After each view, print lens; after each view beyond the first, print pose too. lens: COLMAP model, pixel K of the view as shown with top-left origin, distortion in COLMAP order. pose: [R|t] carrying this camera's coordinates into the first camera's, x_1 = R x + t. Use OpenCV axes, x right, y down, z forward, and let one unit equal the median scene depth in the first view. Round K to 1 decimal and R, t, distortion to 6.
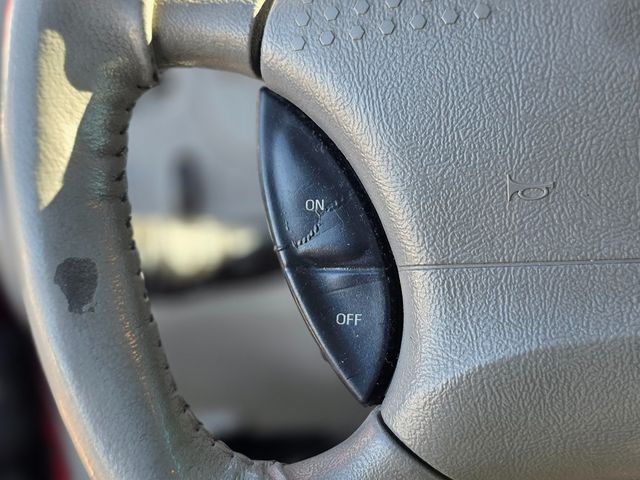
lens RADIAL K [[855.1, 0, 321.7], [0, 855.1, 241.1], [0, 0, 1]] dist [0.001571, 0.000000]
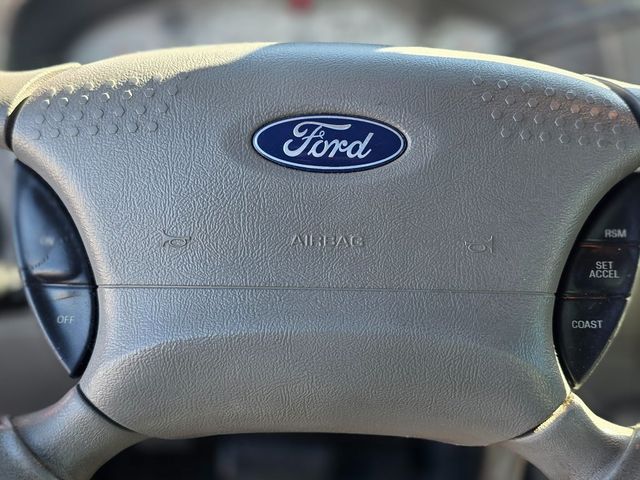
lens RADIAL K [[855.1, 0, 318.1], [0, 855.1, 237.9], [0, 0, 1]] dist [0.001571, 0.000000]
pose [[0.983699, 0.057136, 0.170505, 0.224633], [-0.051091, 0.997907, -0.039635, -0.014677], [-0.172413, 0.030277, 0.984559, -0.596121]]
